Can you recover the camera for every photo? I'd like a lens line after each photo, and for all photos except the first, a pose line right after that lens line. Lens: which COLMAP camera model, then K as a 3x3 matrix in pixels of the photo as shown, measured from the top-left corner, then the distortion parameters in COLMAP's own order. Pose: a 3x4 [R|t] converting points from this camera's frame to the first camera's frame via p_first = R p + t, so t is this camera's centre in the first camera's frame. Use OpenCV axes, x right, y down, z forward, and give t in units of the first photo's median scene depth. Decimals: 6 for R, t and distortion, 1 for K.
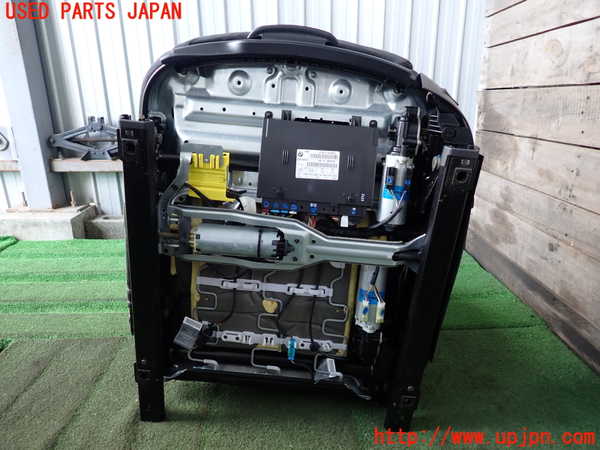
lens RADIAL K [[436.8, 0, 300.0], [0, 436.8, 225.0], [0, 0, 1]] dist [0.000773, -0.006697]
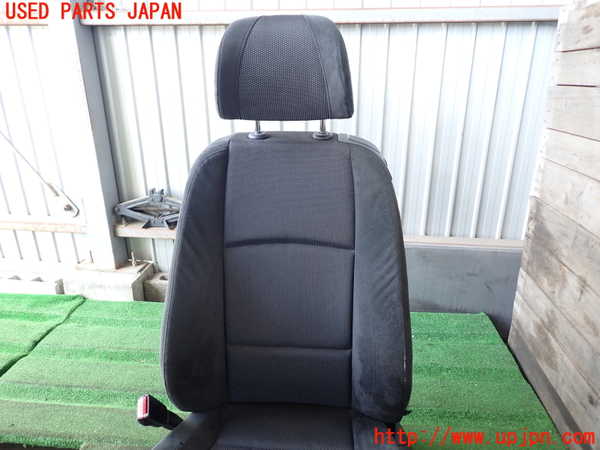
lens RADIAL K [[436.8, 0, 300.0], [0, 436.8, 225.0], [0, 0, 1]] dist [0.000773, -0.006697]
pose [[0.993706, 0.048956, -0.100754, -0.006039], [-0.044310, 0.997871, 0.047851, -0.226486], [0.102882, -0.043085, 0.993760, -0.030656]]
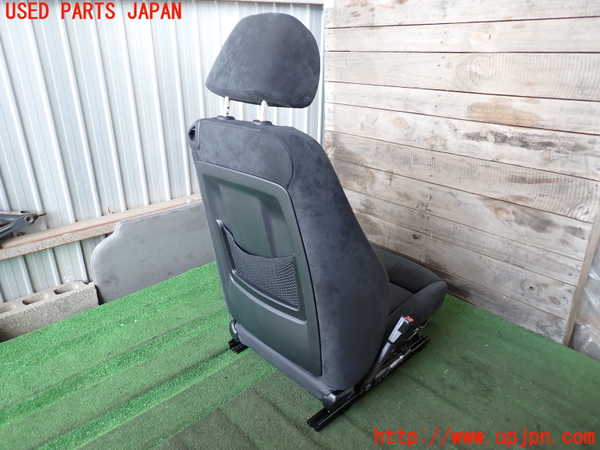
lens RADIAL K [[436.8, 0, 300.0], [0, 436.8, 225.0], [0, 0, 1]] dist [0.000773, -0.006697]
pose [[0.755752, -0.245517, 0.607091, -0.495432], [0.182965, 0.969305, 0.164233, -0.221989], [-0.628778, -0.013043, 0.777475, -0.038882]]
